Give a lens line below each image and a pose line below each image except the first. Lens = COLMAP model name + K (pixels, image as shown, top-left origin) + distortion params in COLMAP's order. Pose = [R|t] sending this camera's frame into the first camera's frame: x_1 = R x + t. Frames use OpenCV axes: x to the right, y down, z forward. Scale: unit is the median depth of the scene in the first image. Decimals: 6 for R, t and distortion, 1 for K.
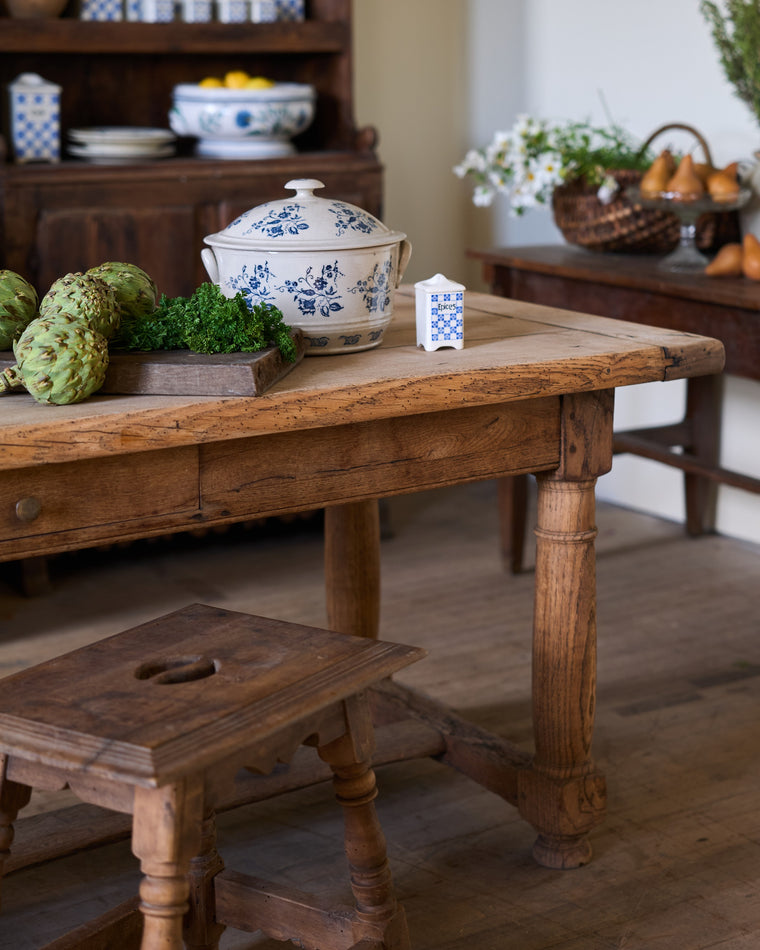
lens RADIAL K [[1808.6, 0, 459.1], [0, 1808.6, 475.4], [0, 0, 1]] dist [0.000477, 0.011504]
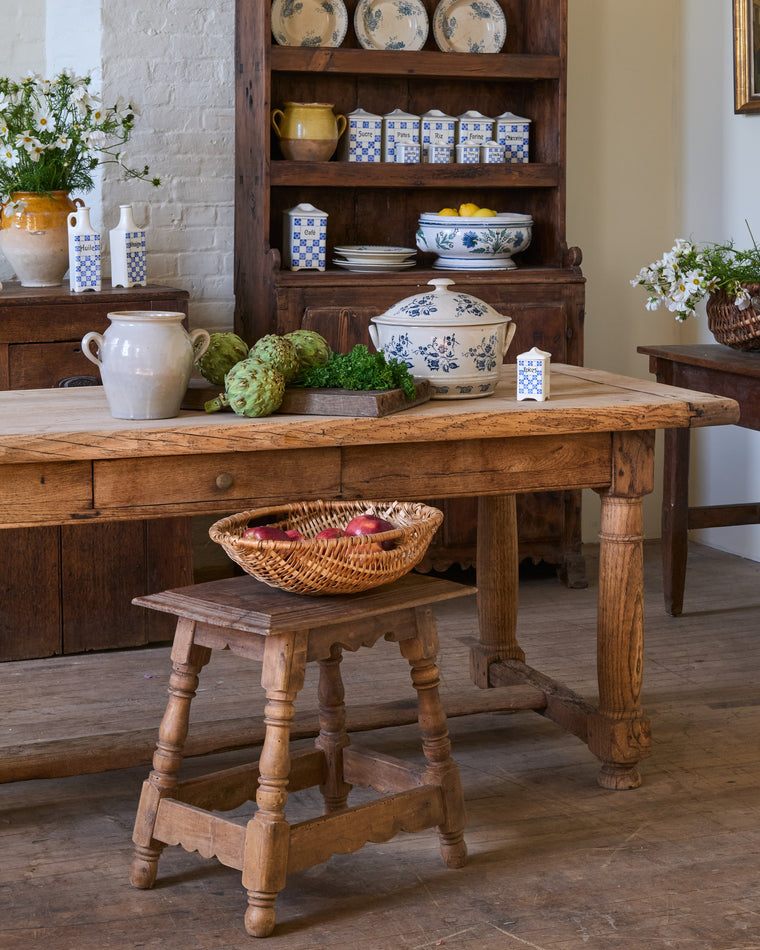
lens RADIAL K [[1808.6, 0, 459.1], [0, 1808.6, 475.4], [0, 0, 1]] dist [0.000477, 0.011504]
pose [[0.981578, 0.038077, -0.187230, 0.200003], [-0.050849, 0.996660, -0.063894, 0.082017], [0.184172, 0.072237, 0.980236, -0.387959]]
